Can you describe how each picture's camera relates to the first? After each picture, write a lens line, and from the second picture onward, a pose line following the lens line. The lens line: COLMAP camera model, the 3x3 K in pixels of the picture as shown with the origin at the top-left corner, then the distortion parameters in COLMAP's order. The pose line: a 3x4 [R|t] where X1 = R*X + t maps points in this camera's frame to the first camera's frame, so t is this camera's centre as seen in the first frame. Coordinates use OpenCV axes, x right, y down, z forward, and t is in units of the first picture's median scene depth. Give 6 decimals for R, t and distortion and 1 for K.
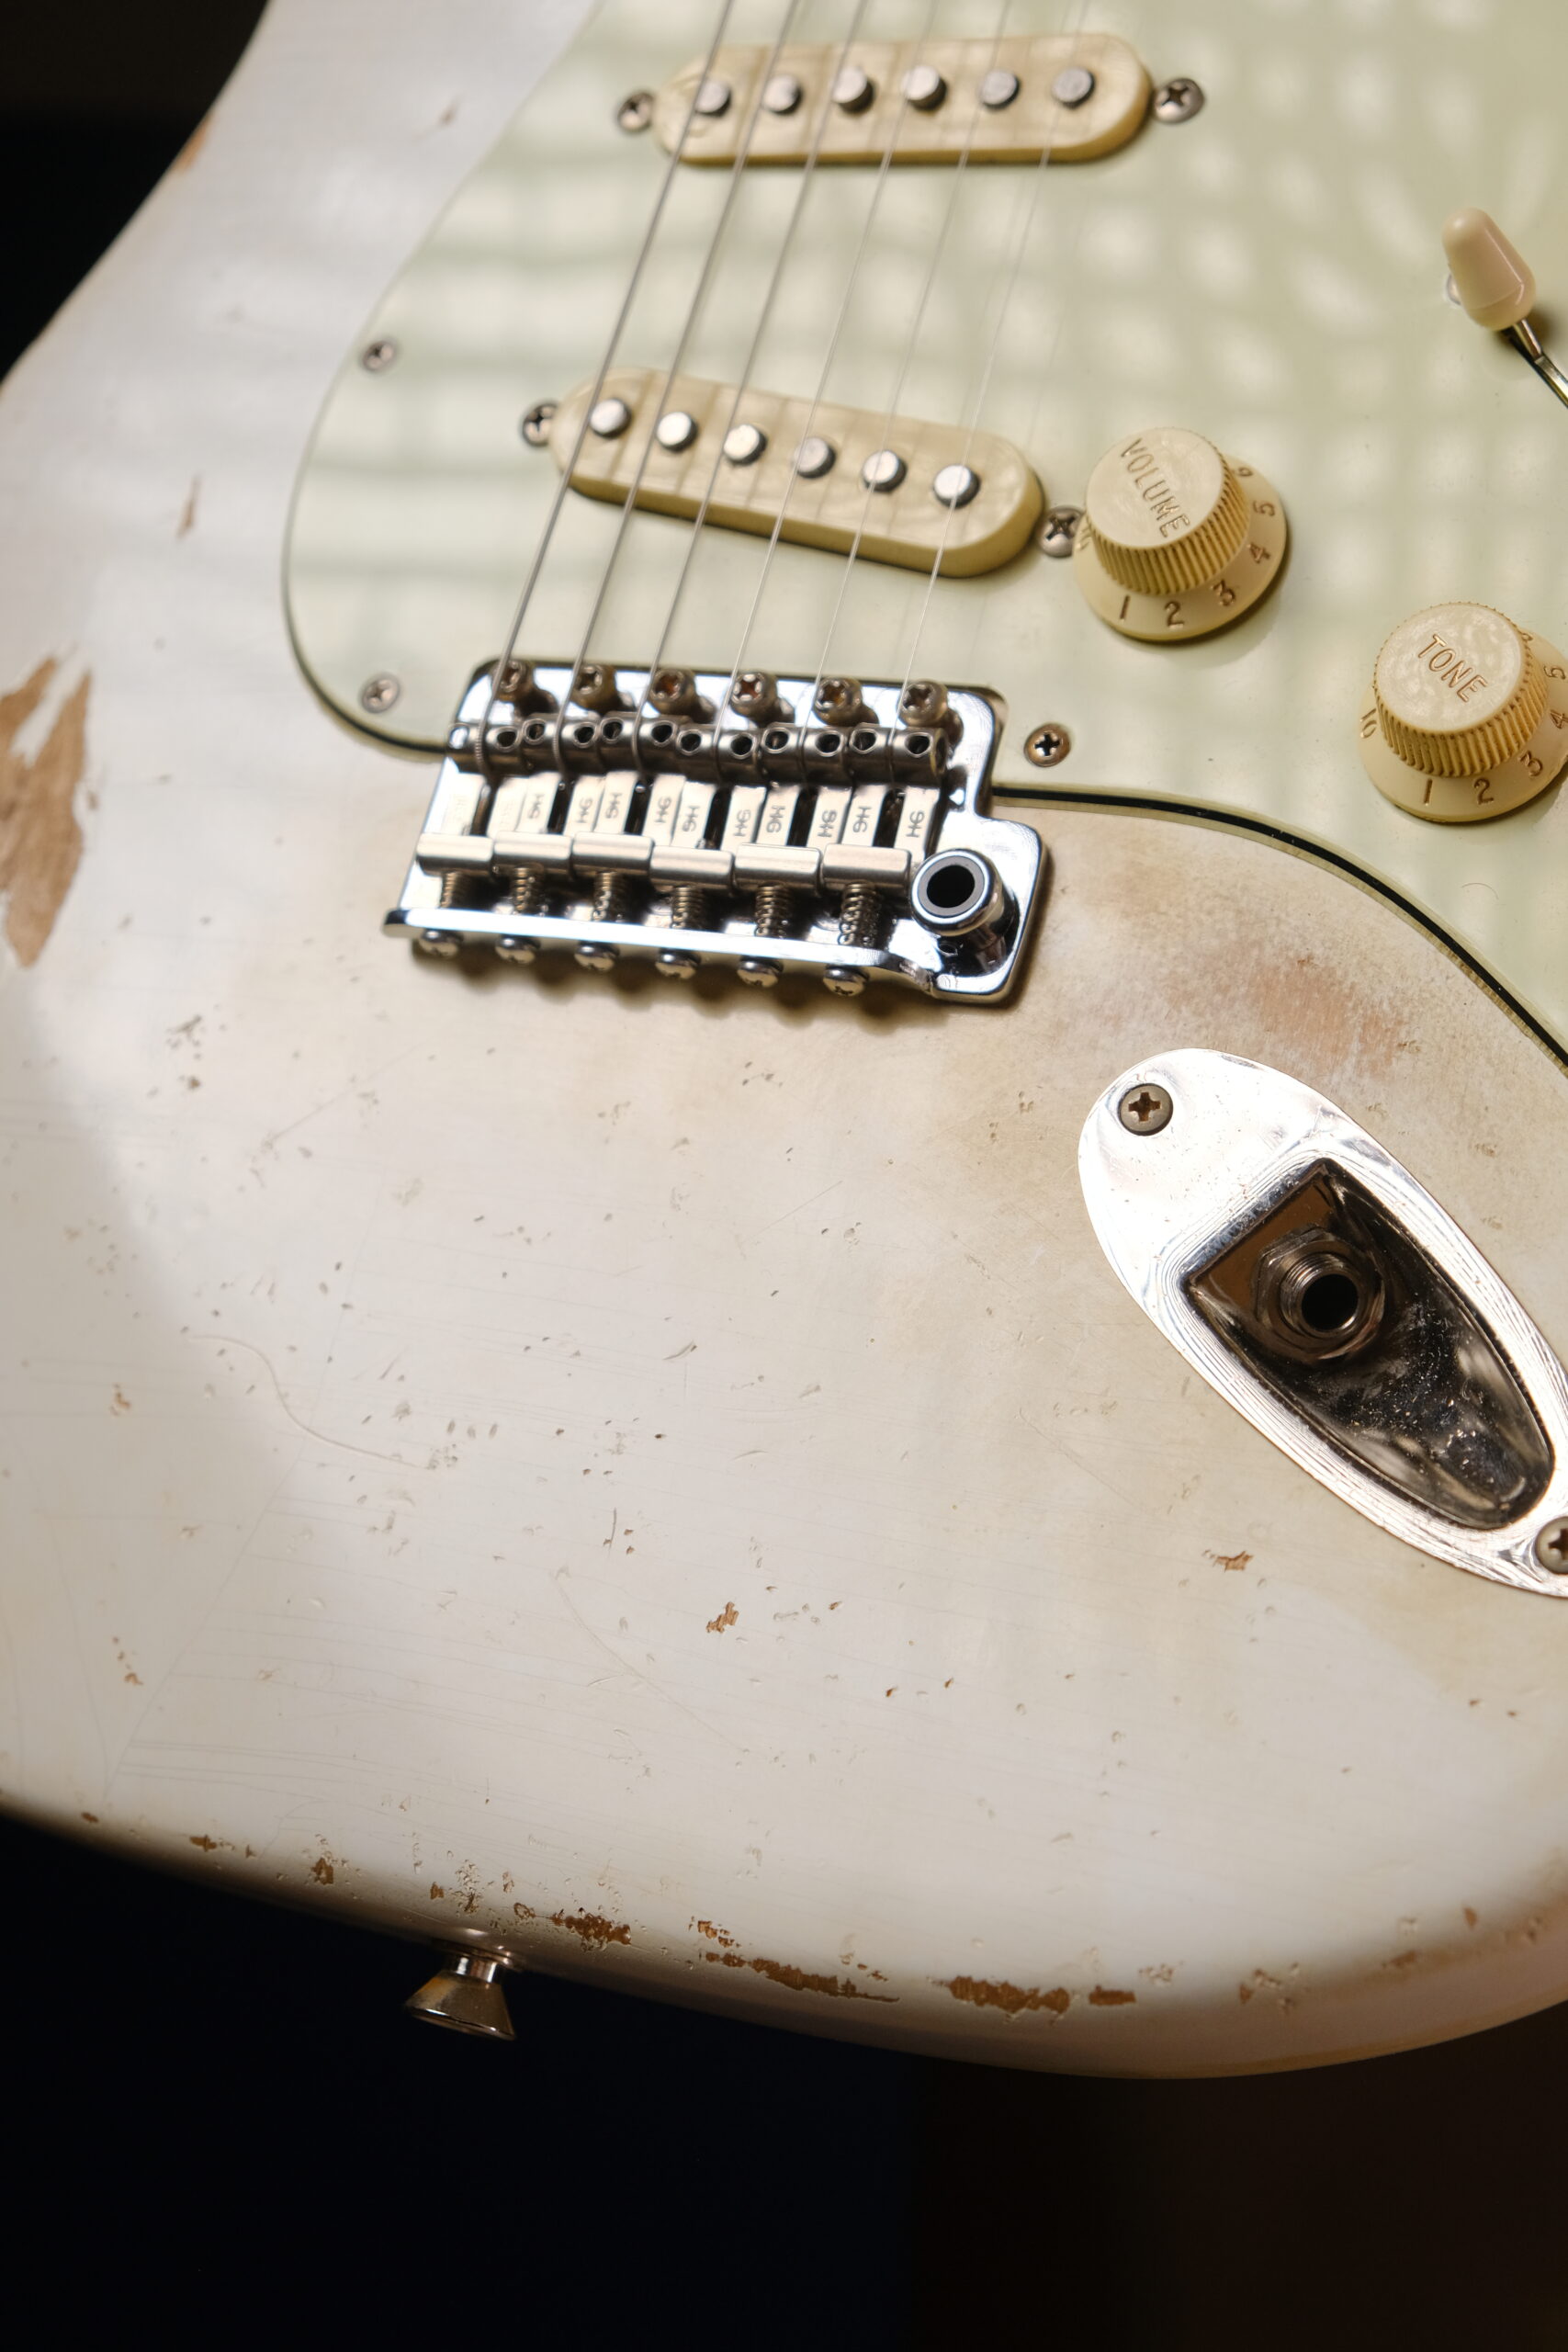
lens RADIAL K [[3509.0, 0, 784.0], [0, 3509.0, 1176.0], [0, 0, 1]] dist [-0.024530, -0.114308]
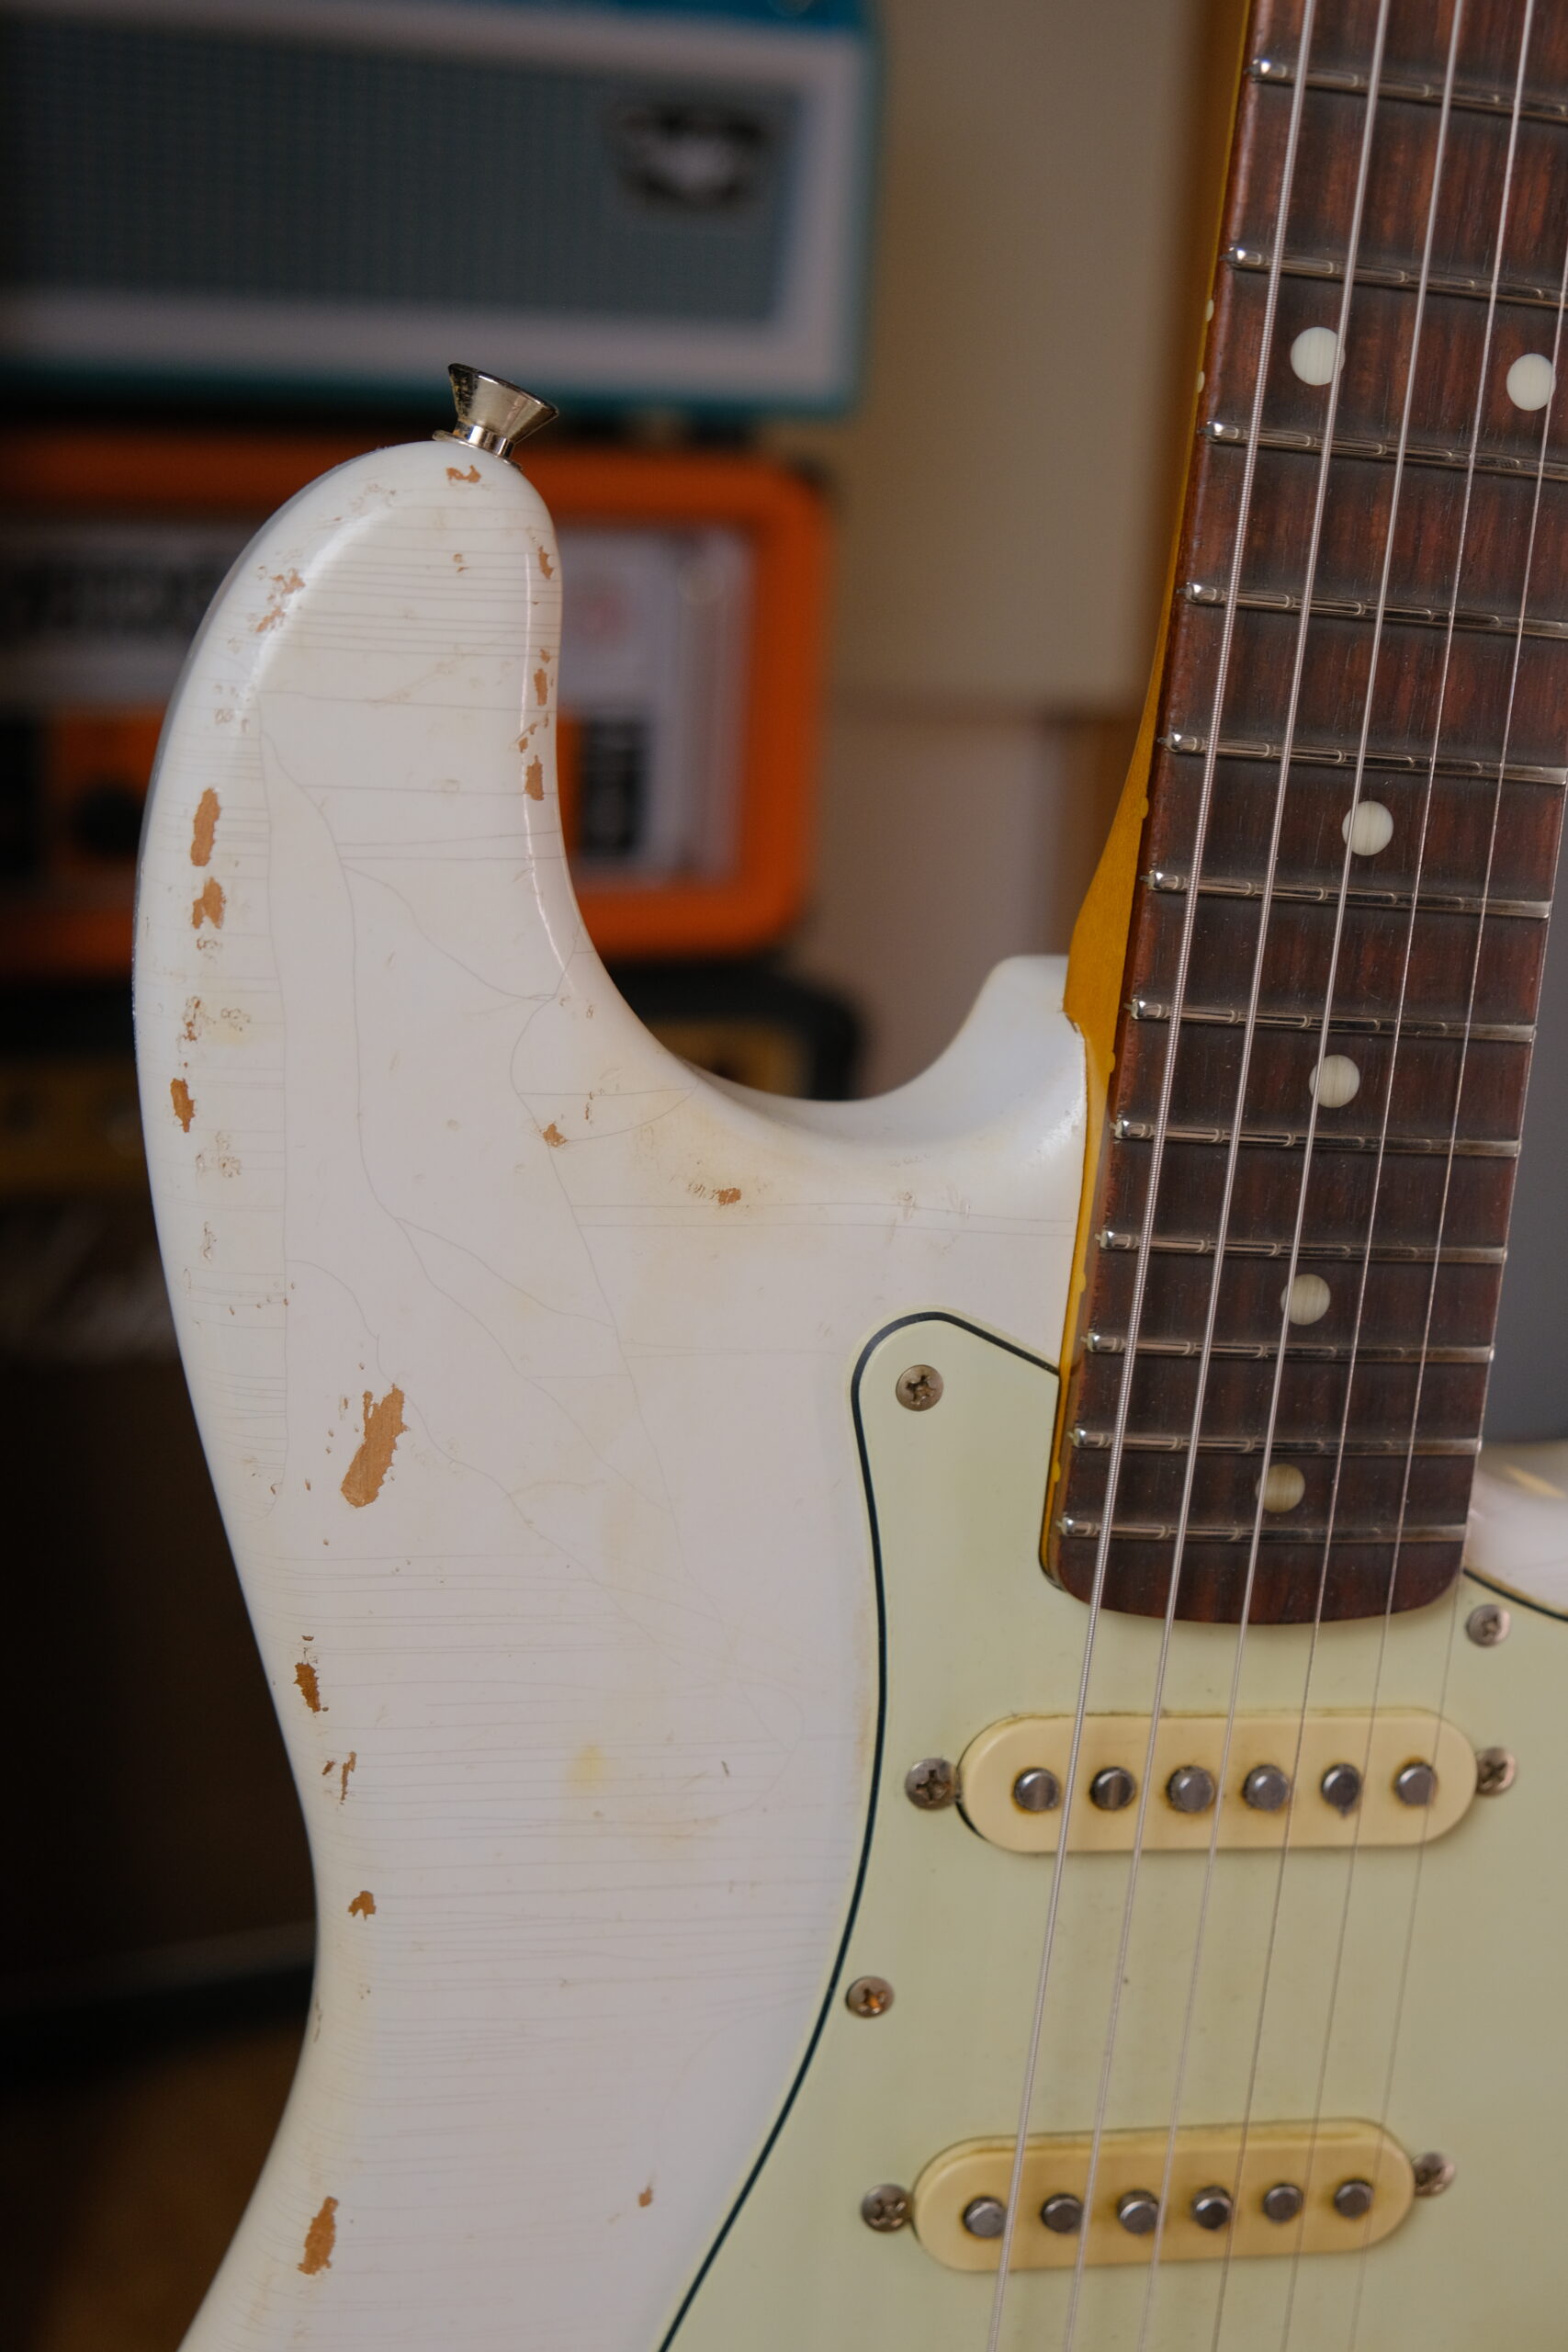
lens RADIAL K [[2832.0, 0, 784.0], [0, 2832.0, 1176.0], [0, 0, 1]] dist [-0.105216, 0.309950]
pose [[0.819816, -0.290927, 0.493218, -0.422844], [-0.059879, 0.813048, 0.579109, -1.141702], [-0.569488, -0.504295, 0.649129, 0.769808]]
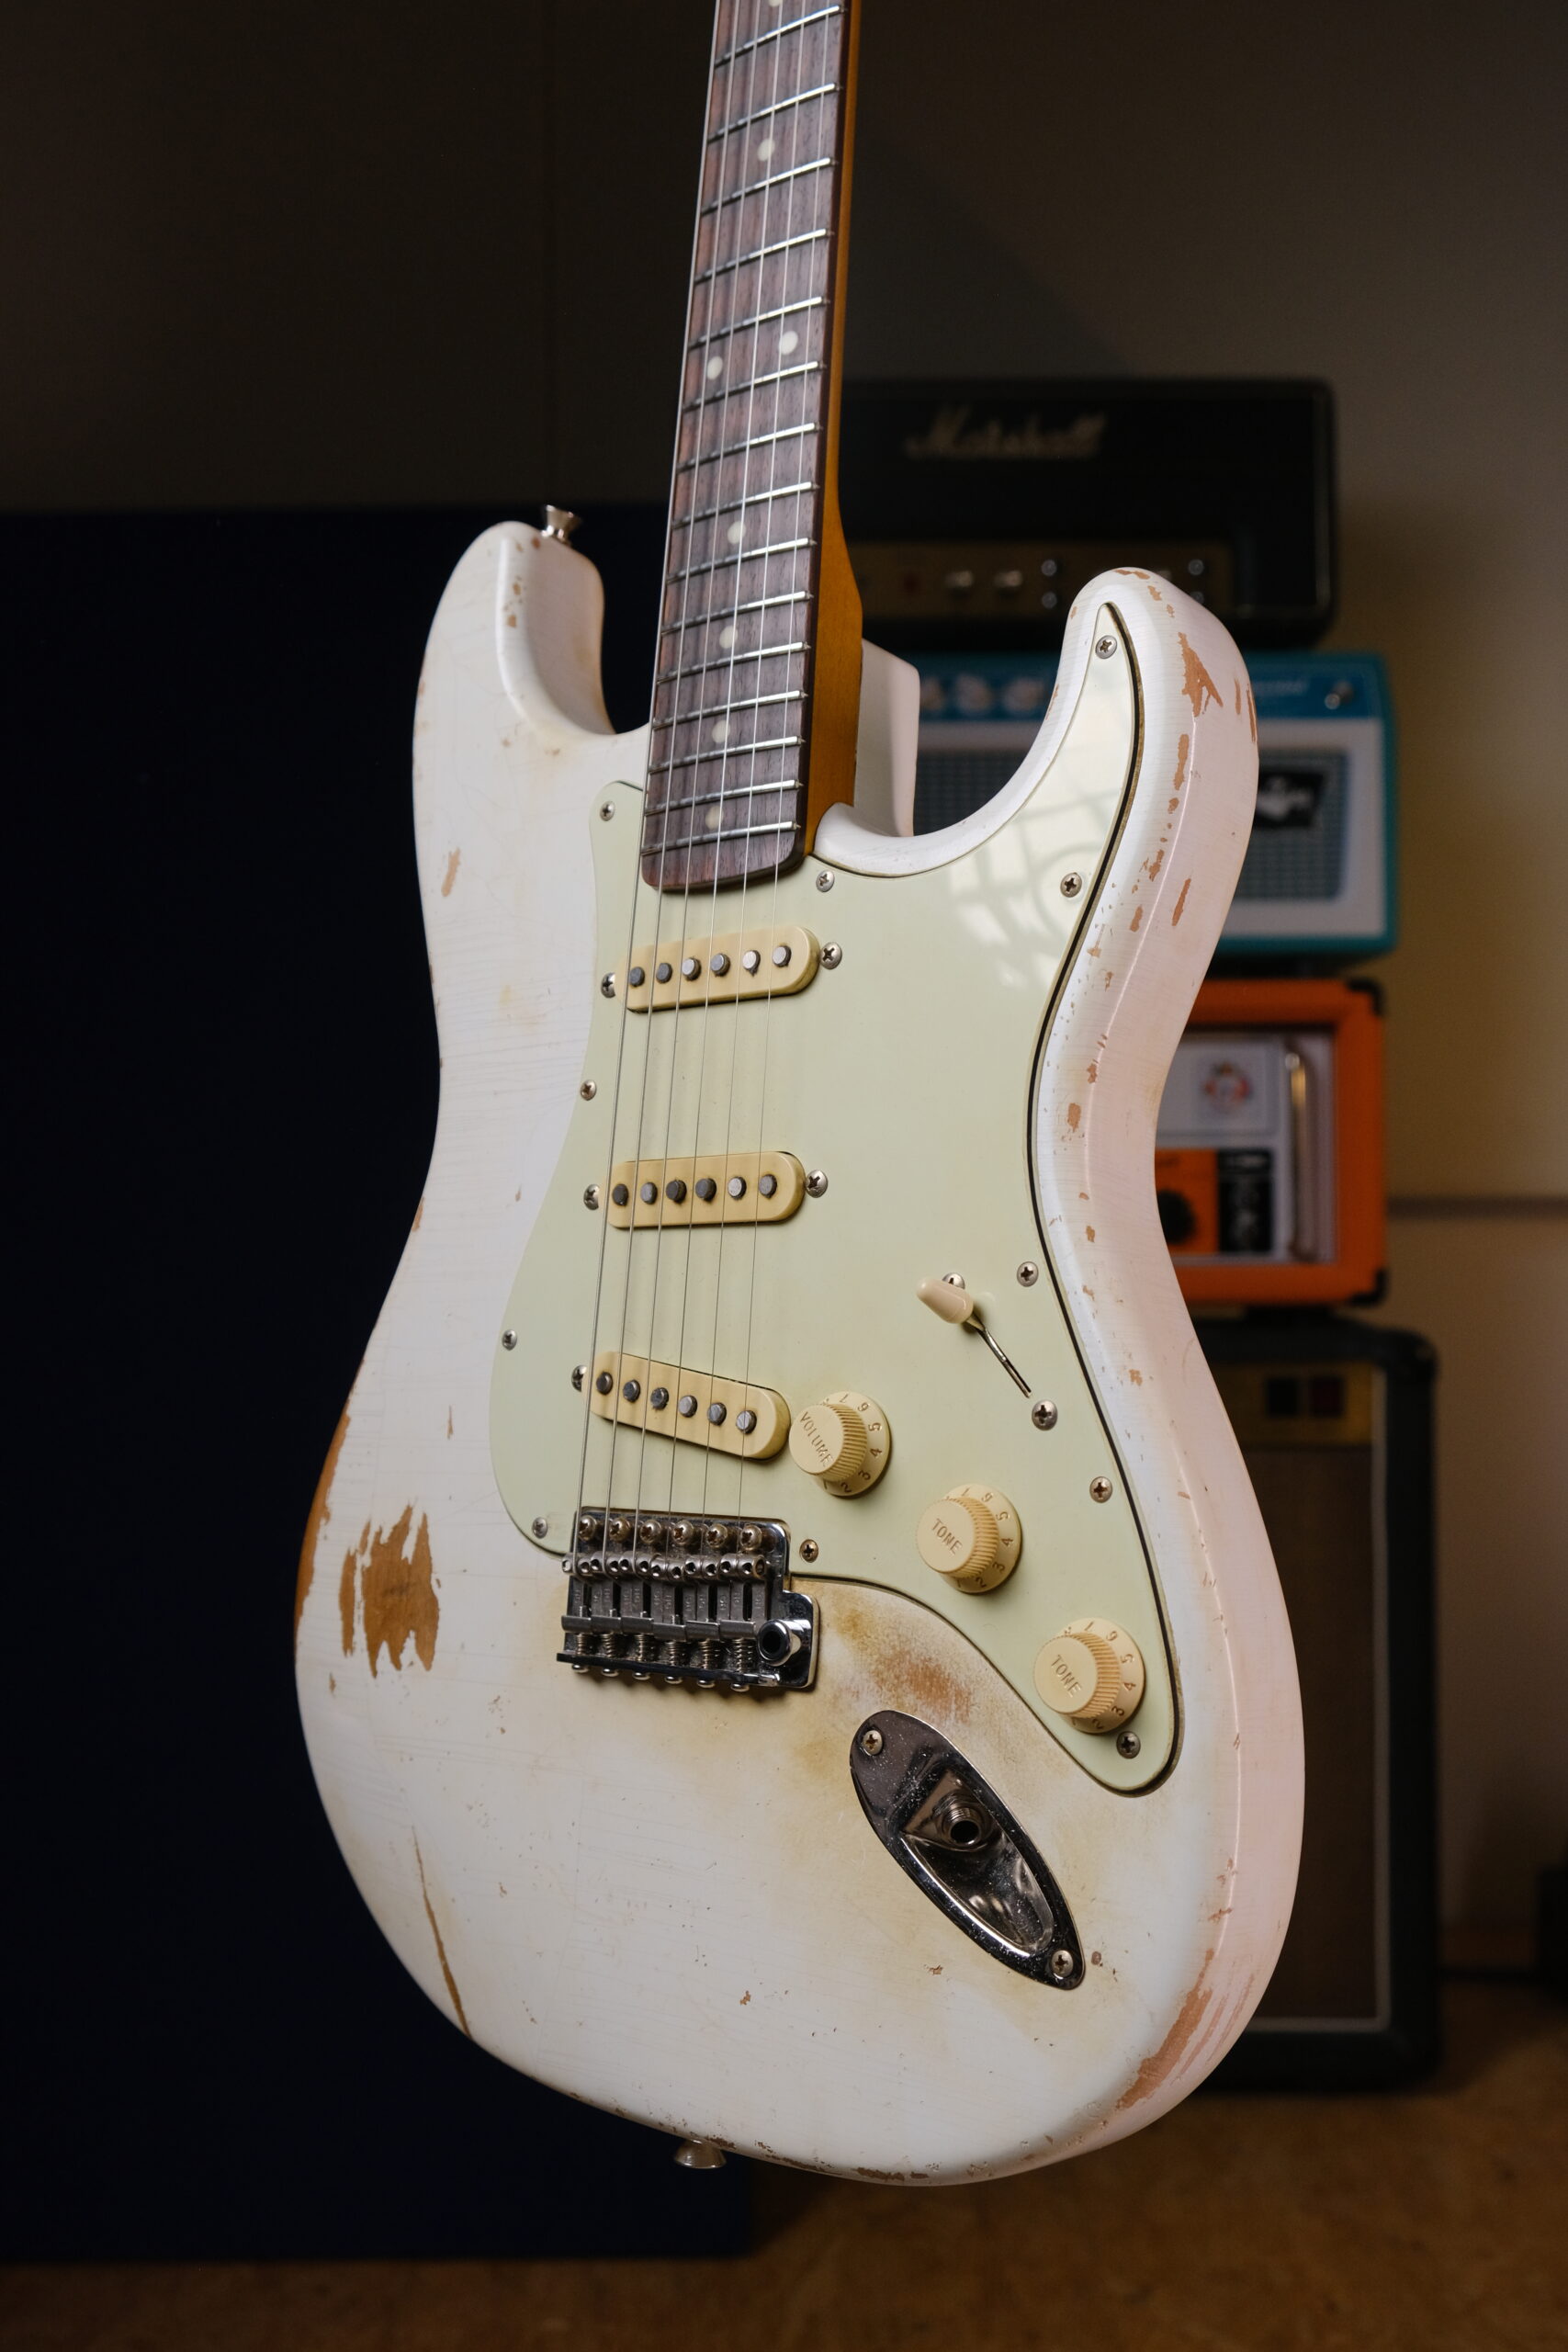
lens RADIAL K [[2325.7, 0, 784.0], [0, 2325.7, 1176.0], [0, 0, 1]] dist [-0.030700, 0.017043]
pose [[0.939726, -0.231574, -0.251573, 0.470661], [0.259630, 0.962024, 0.084274, -0.467525], [0.222503, -0.144510, 0.964162, -0.316583]]
